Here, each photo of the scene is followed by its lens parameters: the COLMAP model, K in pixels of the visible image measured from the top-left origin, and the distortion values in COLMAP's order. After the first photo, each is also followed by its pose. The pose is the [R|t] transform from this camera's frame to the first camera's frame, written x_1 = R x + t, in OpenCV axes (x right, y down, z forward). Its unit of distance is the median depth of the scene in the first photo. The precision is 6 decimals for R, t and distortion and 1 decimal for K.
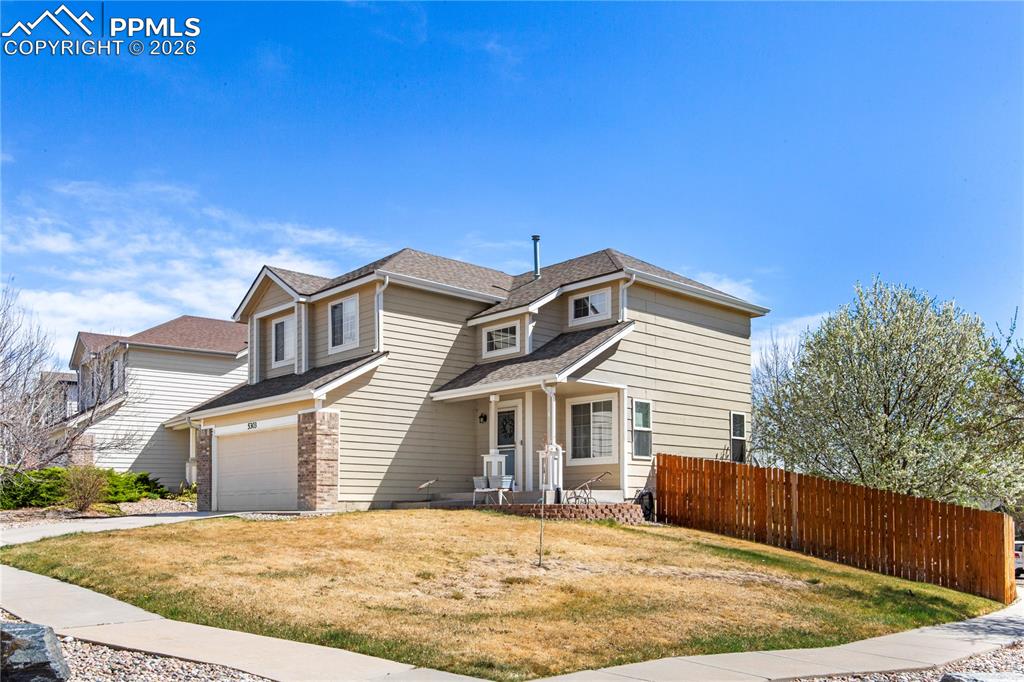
lens RADIAL K [[864.3, 0, 506.5], [0, 864.3, 341.5], [0, 0, 1]] dist [0.005407, 0.006841]
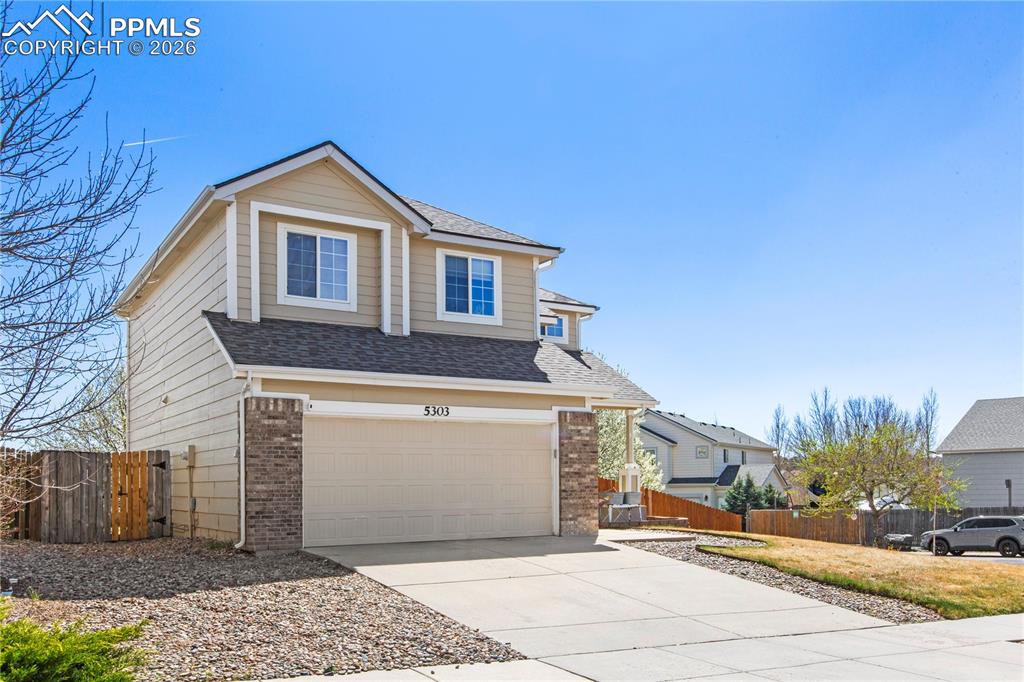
lens RADIAL K [[864.3, 0, 506.9], [0, 864.3, 344.2], [0, 0, 1]] dist [0.005407, 0.006841]
pose [[0.203957, 0.163505, 0.965229, -0.927423], [-0.169560, 0.976953, -0.129662, 0.124350], [-0.964184, -0.137219, 0.226980, 0.817449]]
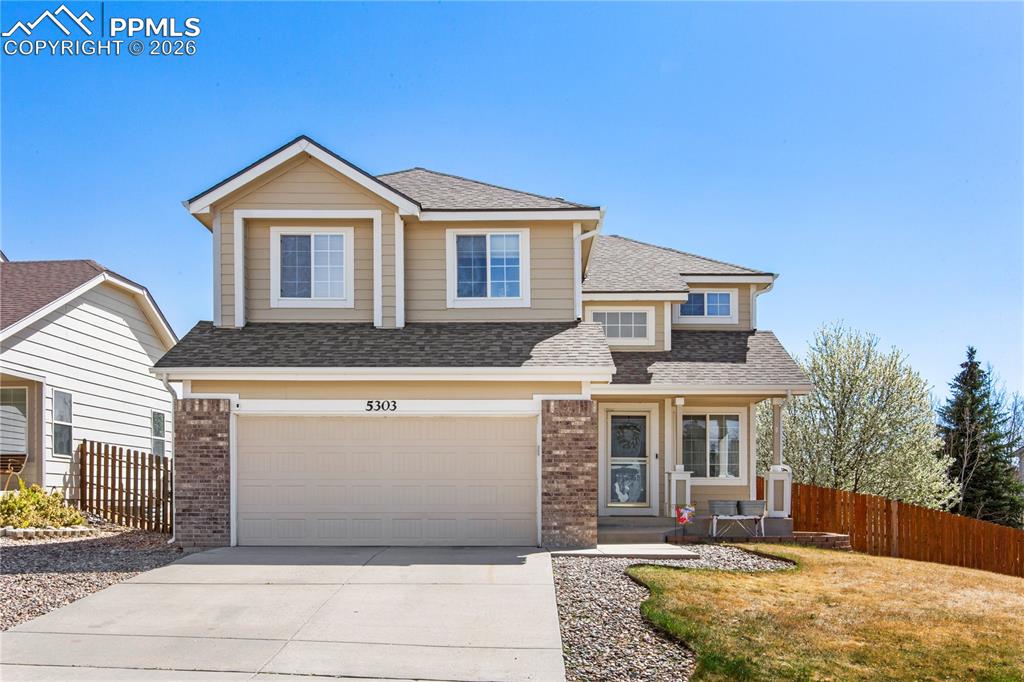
lens RADIAL K [[864.3, 0, 508.5], [0, 864.3, 391.4], [0, 0, 1]] dist [0.005407, 0.006841]
pose [[0.688625, 0.100752, 0.718084, -0.669735], [-0.139215, 0.990247, -0.005434, 0.079176], [-0.711628, -0.096226, 0.695935, 0.530389]]
